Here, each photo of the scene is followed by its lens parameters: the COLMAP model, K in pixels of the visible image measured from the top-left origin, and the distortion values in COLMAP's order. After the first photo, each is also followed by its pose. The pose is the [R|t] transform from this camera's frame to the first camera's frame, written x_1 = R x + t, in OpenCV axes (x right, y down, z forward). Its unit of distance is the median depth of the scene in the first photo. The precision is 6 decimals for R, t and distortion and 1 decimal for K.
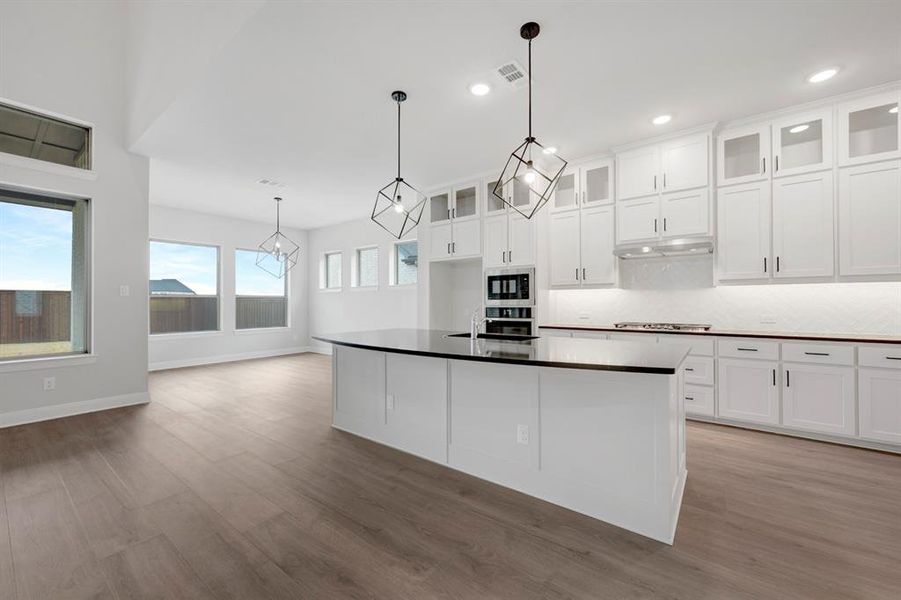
lens RADIAL K [[355.5, 0, 454.3], [0, 355.5, 300.4], [0, 0, 1]] dist [-0.000451, 0.000168]
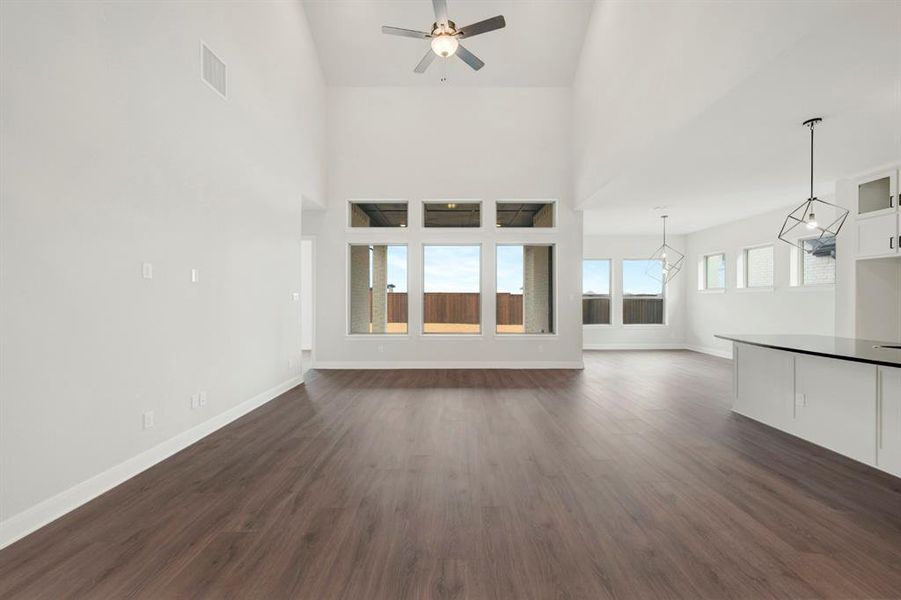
lens RADIAL K [[355.5, 0, 454.3], [0, 355.5, 300.4], [0, 0, 1]] dist [-0.000451, 0.000168]
pose [[0.603052, 0.005503, -0.797683, 0.026349], [0.004646, 0.999935, 0.010410, -0.020781], [0.797688, -0.009984, 0.602988, -0.257234]]
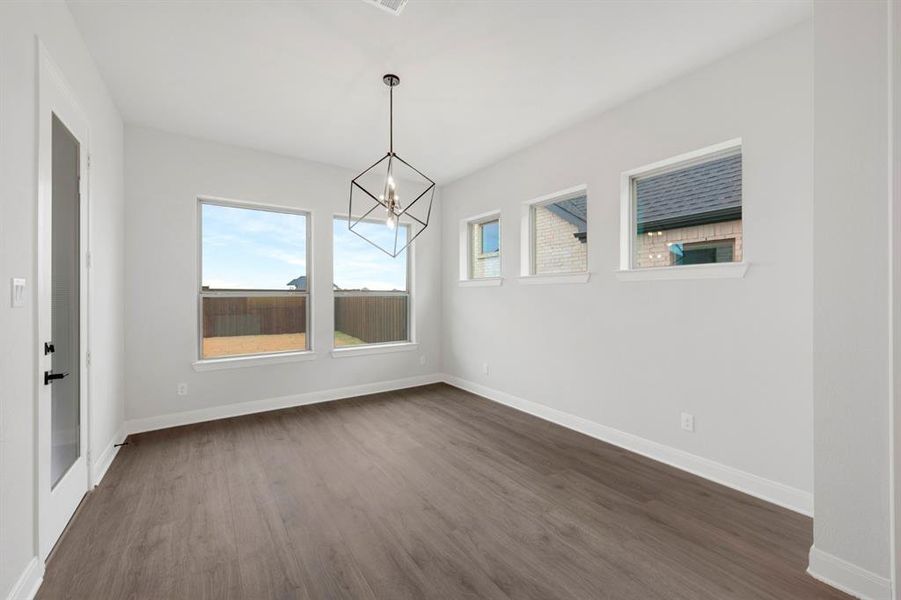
lens RADIAL K [[355.5, 0, 454.3], [0, 355.5, 300.4], [0, 0, 1]] dist [-0.000451, 0.000168]
pose [[0.949404, 0.004237, -0.314028, -0.260065], [0.001442, 0.999840, 0.017849, -0.012996], [0.314053, -0.017399, 0.949246, 0.555298]]
